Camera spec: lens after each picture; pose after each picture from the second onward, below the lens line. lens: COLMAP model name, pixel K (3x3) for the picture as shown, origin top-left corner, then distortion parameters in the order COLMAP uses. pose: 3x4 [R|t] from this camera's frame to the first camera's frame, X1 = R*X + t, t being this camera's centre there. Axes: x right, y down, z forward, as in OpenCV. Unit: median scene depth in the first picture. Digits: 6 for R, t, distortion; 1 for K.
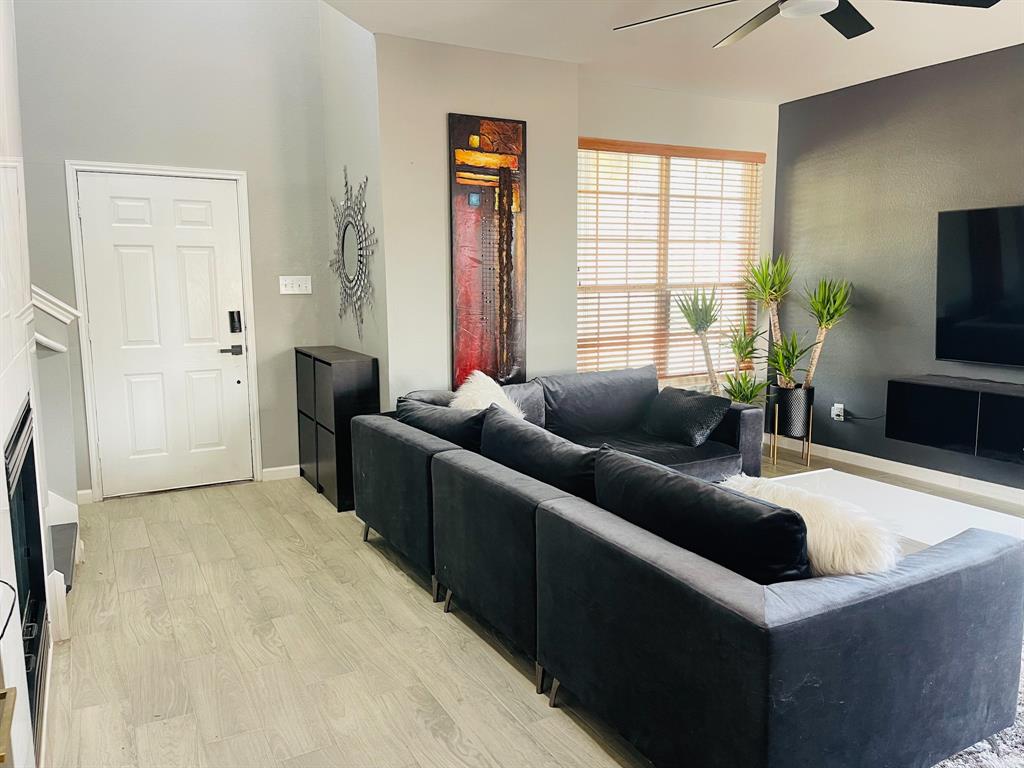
lens RADIAL K [[774.4, 0, 516.8], [0, 774.4, 385.9], [0, 0, 1]] dist [0.067283, -0.080750]
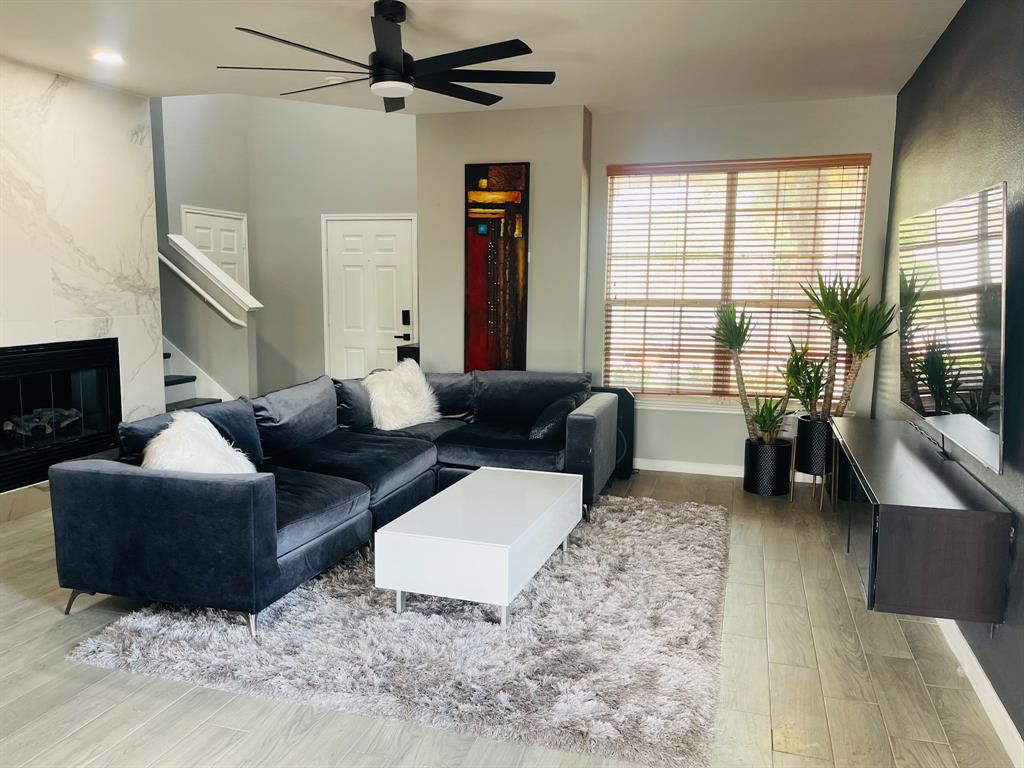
lens RADIAL K [[774.4, 0, 510.2], [0, 774.4, 389.2], [0, 0, 1]] dist [0.067283, -0.080750]
pose [[0.695471, 0.111406, -0.709866, 0.882349], [-0.113764, 0.992519, 0.044308, -0.039142], [0.709492, 0.049943, 0.702942, 0.144332]]
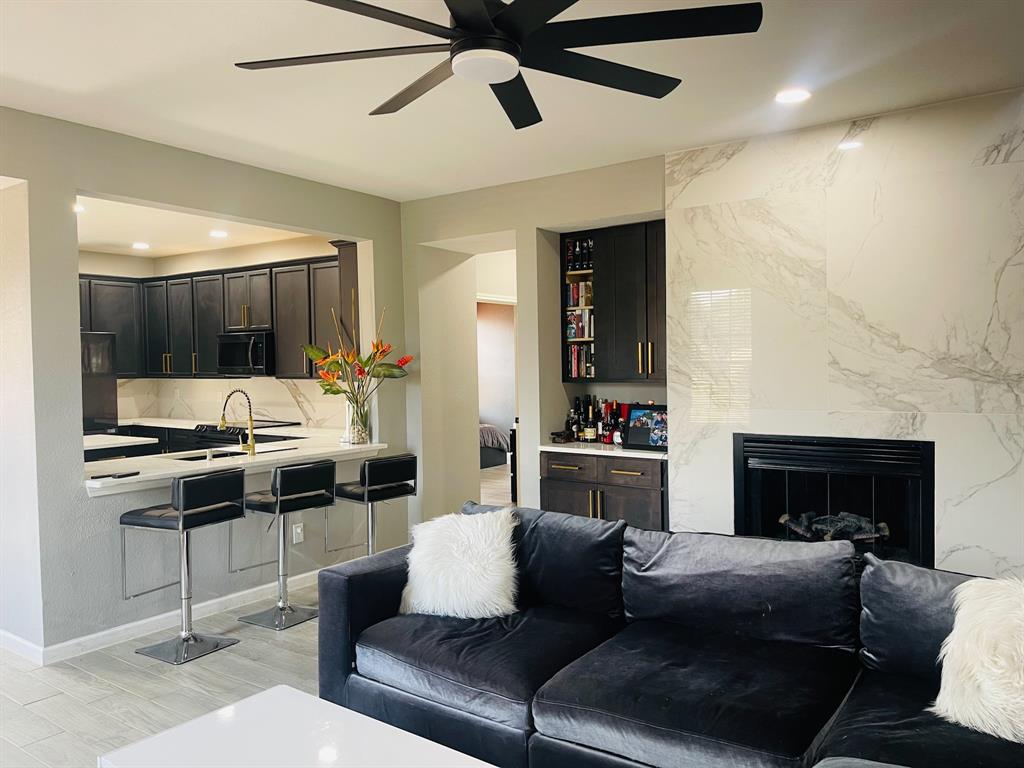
lens RADIAL K [[774.4, 0, 517.7], [0, 774.4, 386.0], [0, 0, 1]] dist [0.067283, -0.080750]
pose [[-0.894538, 0.036726, -0.445481, 0.426898], [-0.039708, 0.986150, 0.161035, -0.170933], [0.445225, 0.161741, -0.880690, 1.055641]]
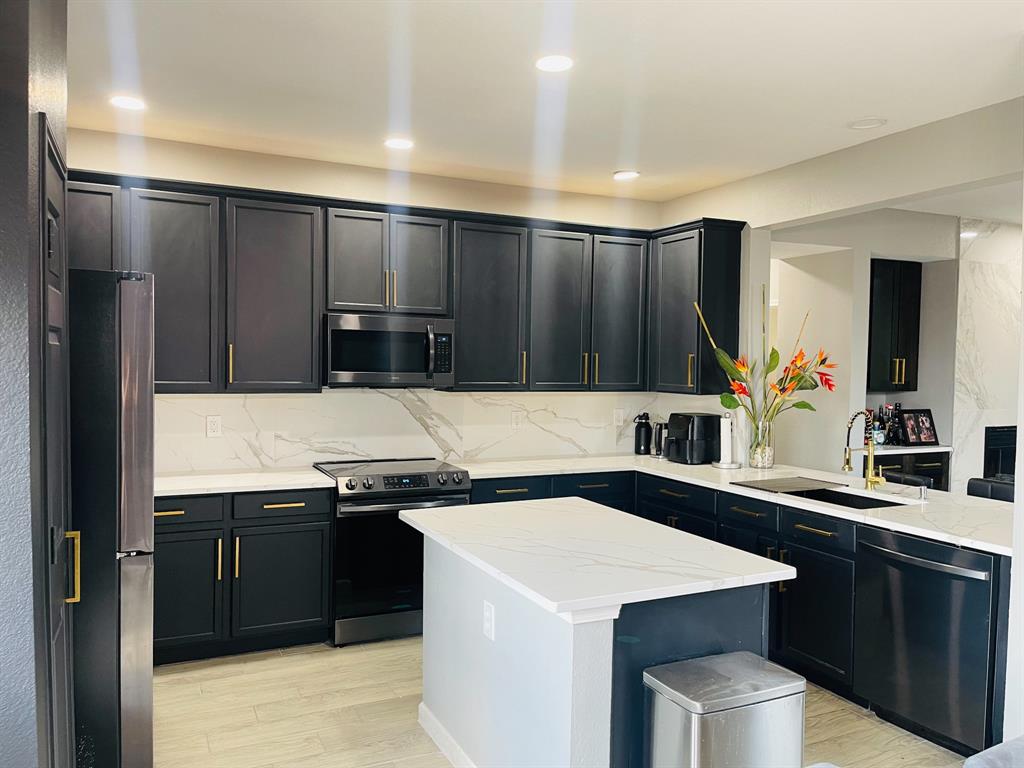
lens RADIAL K [[774.4, 0, 518.2], [0, 774.4, 388.5], [0, 0, 1]] dist [0.067283, -0.080750]
pose [[-0.050043, 0.042876, -0.997826, 1.147277], [-0.151354, 0.987214, 0.050011, 0.016209], [0.987212, 0.153527, -0.042914, -0.390337]]
